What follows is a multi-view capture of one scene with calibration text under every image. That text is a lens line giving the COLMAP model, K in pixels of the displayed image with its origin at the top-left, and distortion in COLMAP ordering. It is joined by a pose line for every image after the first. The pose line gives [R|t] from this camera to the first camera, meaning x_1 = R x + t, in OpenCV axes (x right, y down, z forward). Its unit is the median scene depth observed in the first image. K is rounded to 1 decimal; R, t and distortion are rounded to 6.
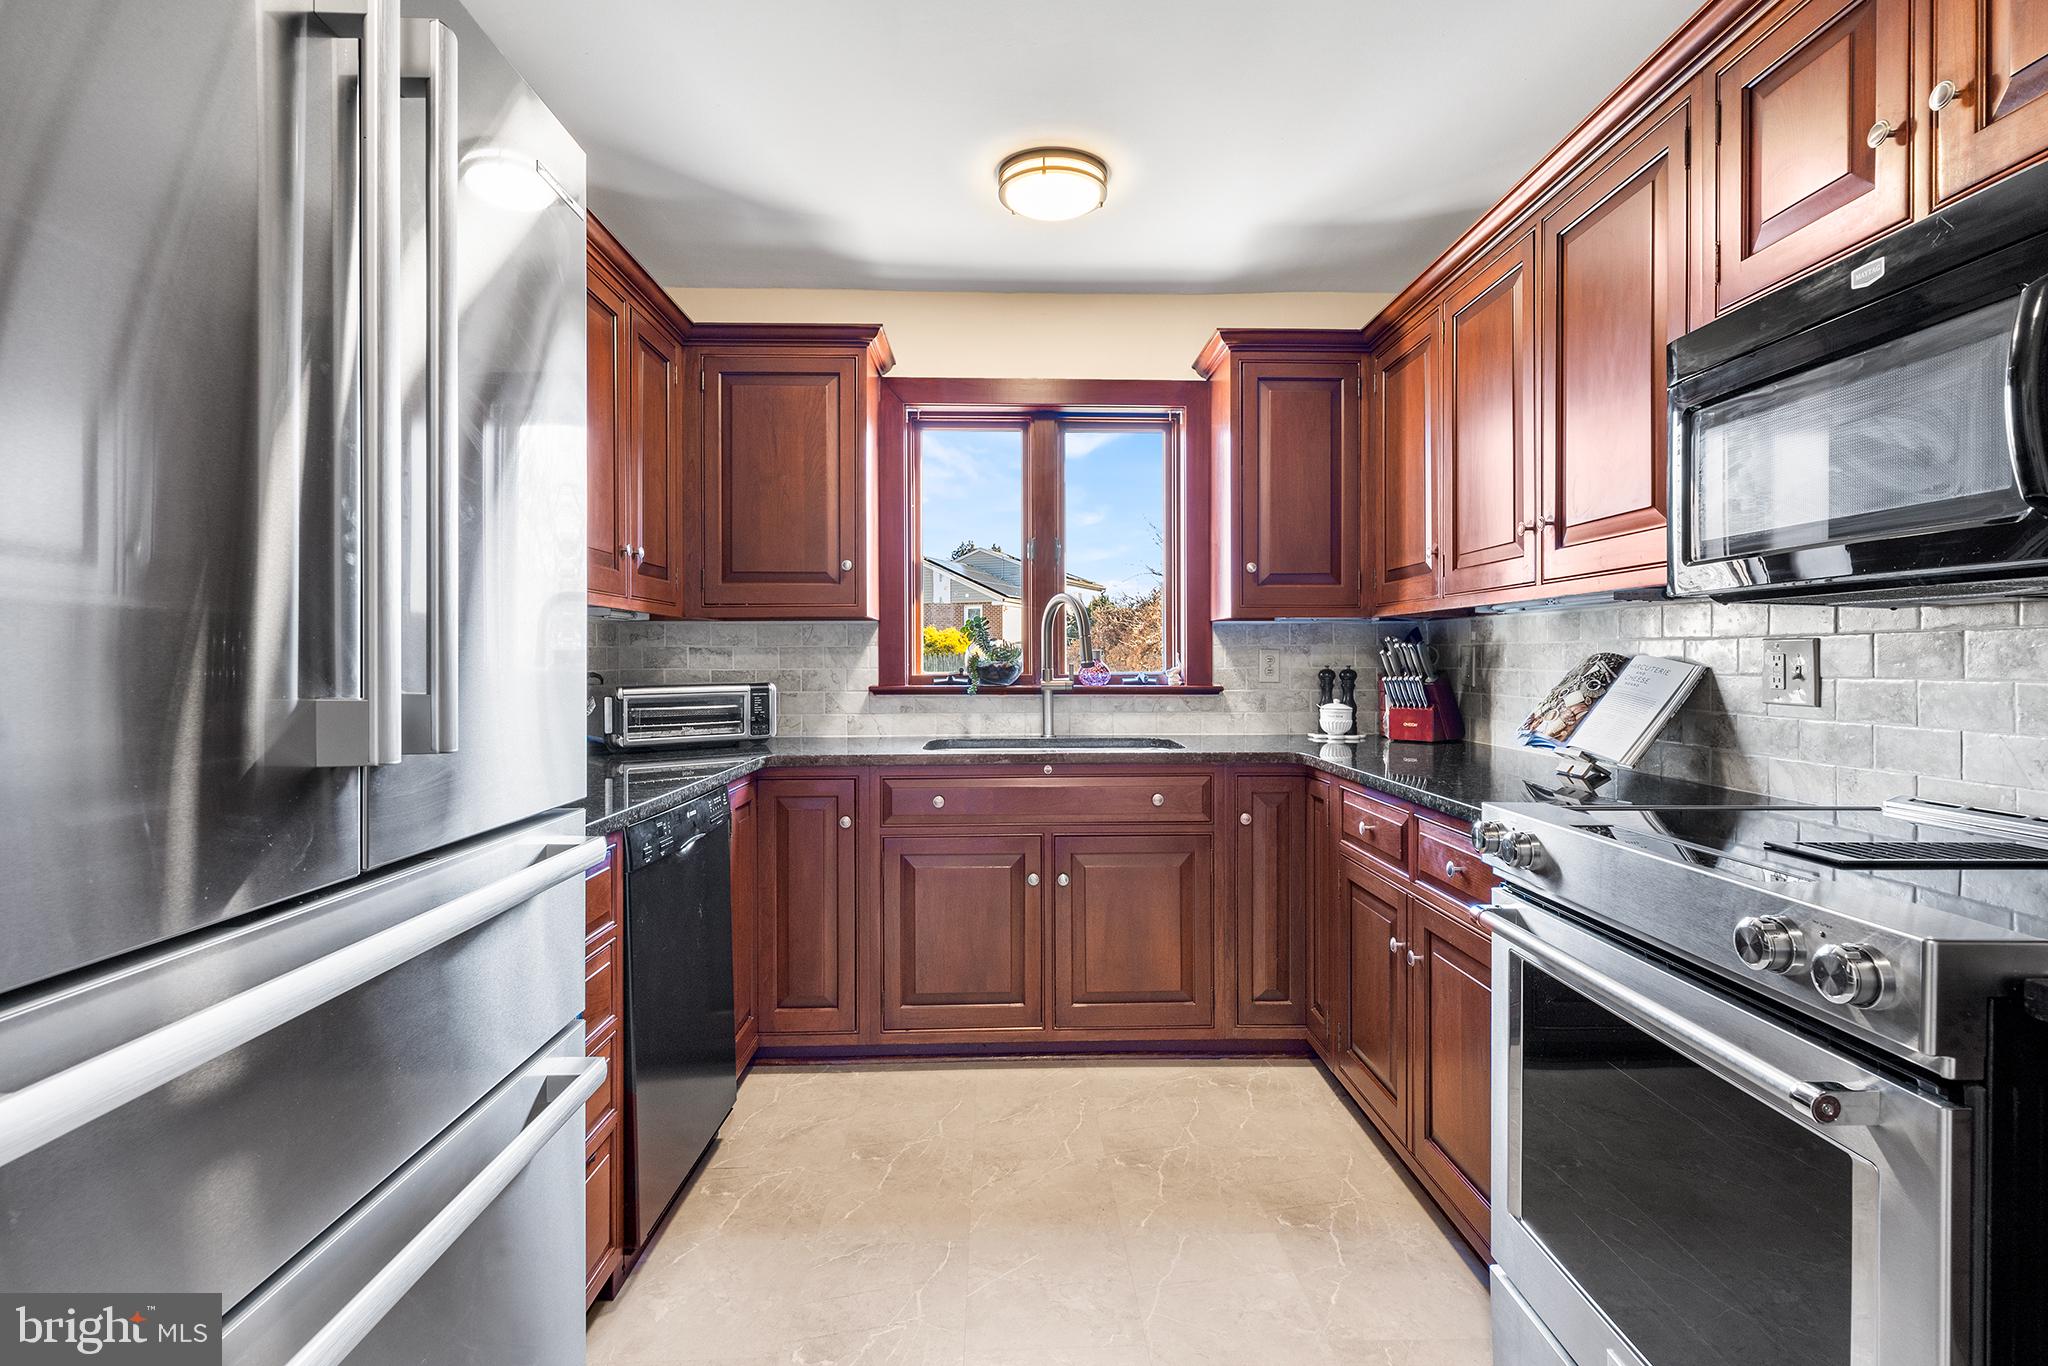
lens RADIAL K [[952.1, 0, 1028.9], [0, 952.1, 659.7], [0, 0, 1]] dist [0.004405, -0.001263]
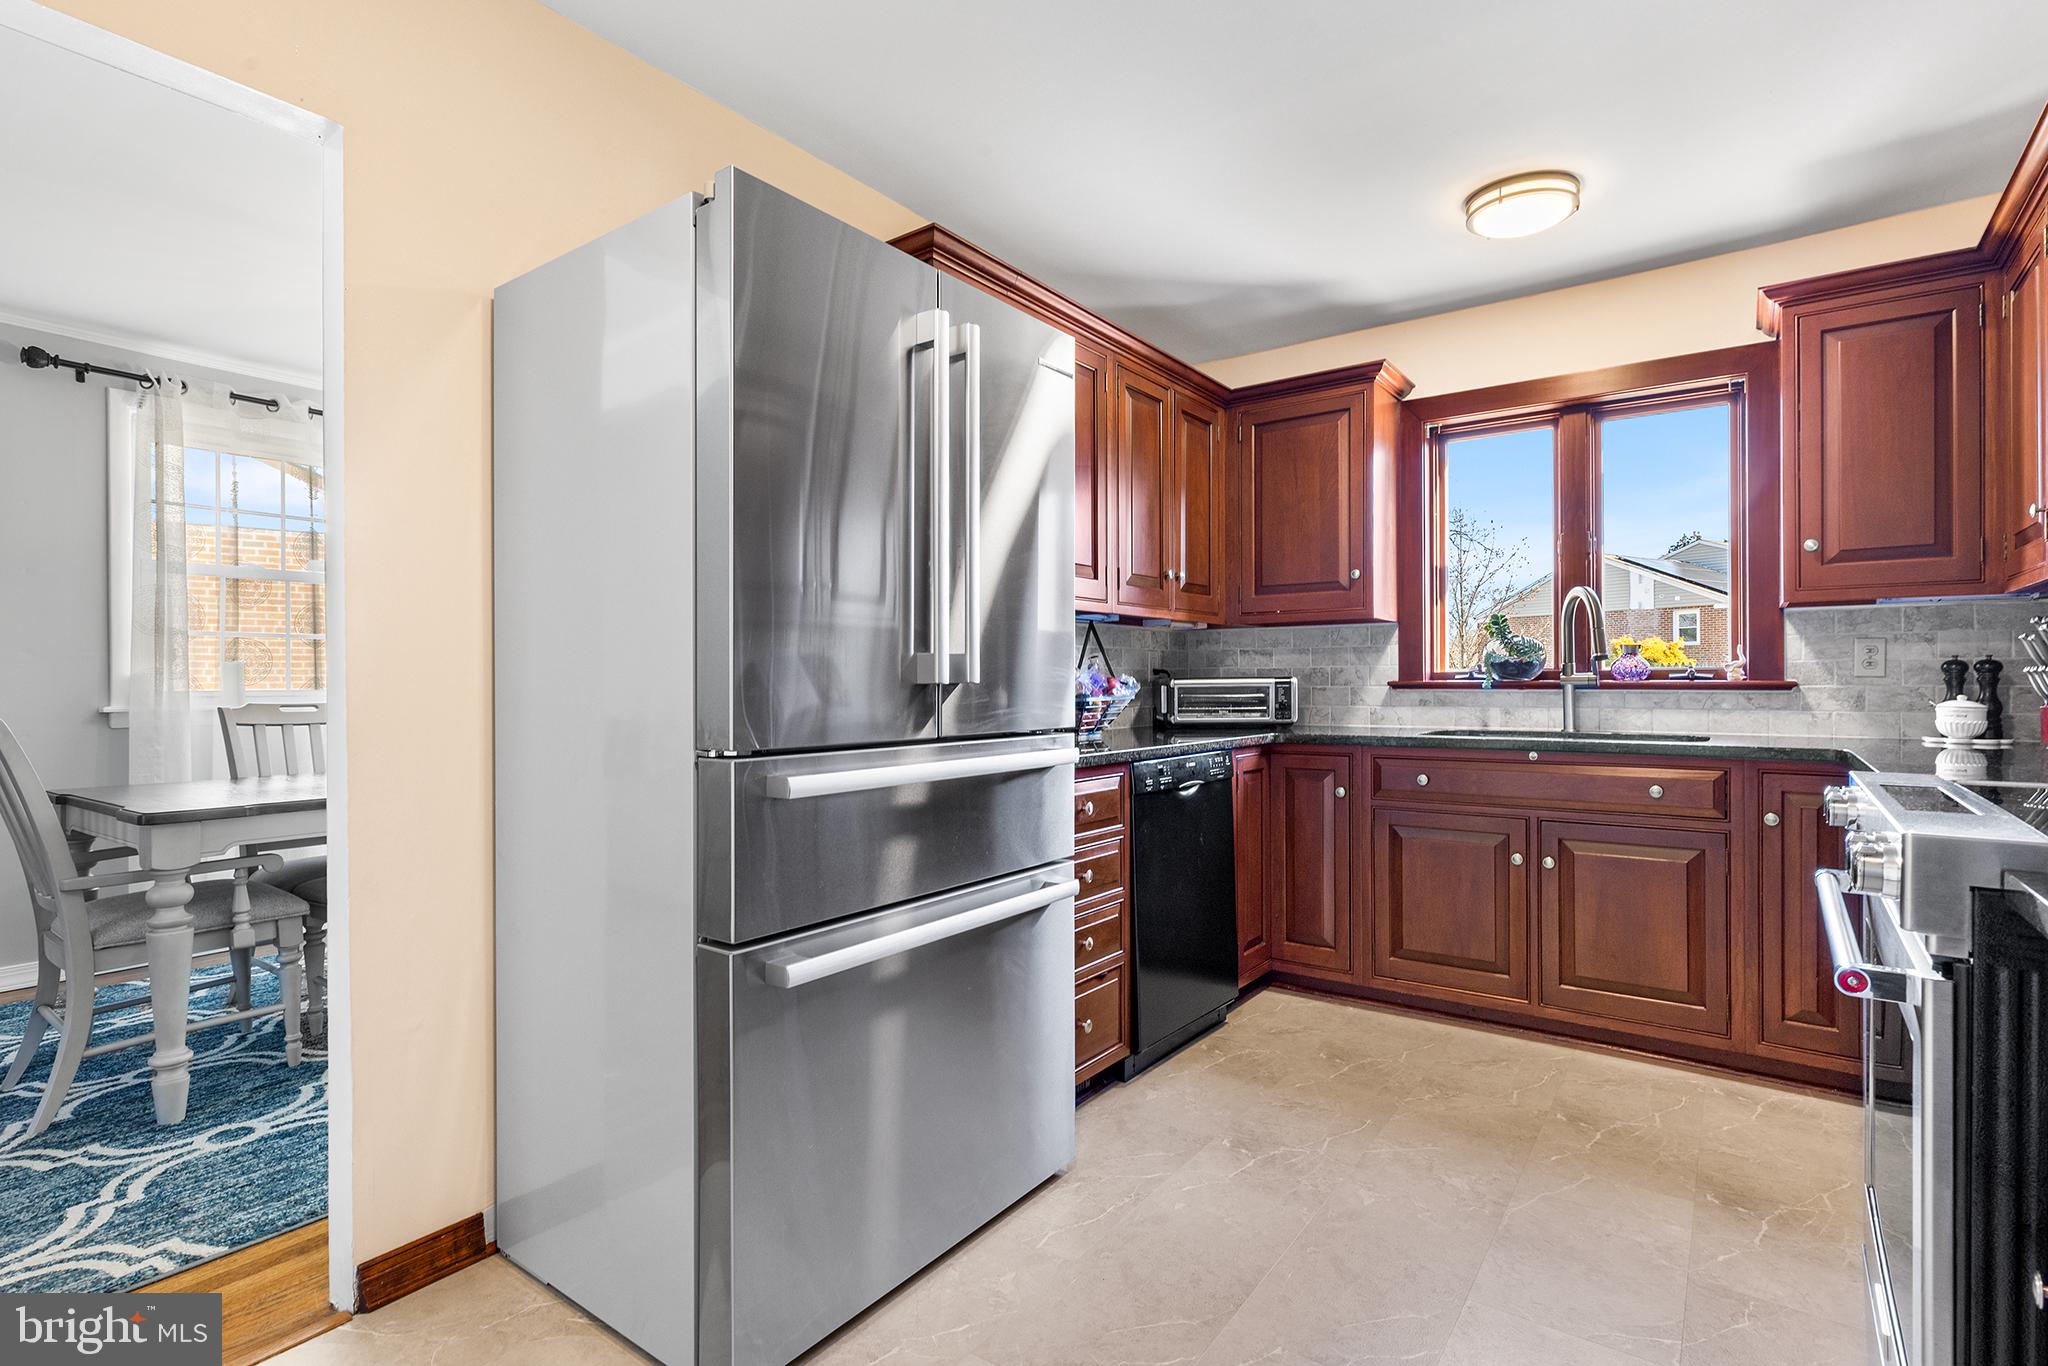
lens RADIAL K [[959.6, 0, 1051.5], [0, 959.6, 663.0], [0, 0, 1]] dist [0.018431, -0.001518]
pose [[0.802506, -0.013000, -0.596503, 0.210485], [0.004267, 0.999862, -0.016050, 0.025688], [0.596629, 0.010335, 0.802450, -0.153730]]
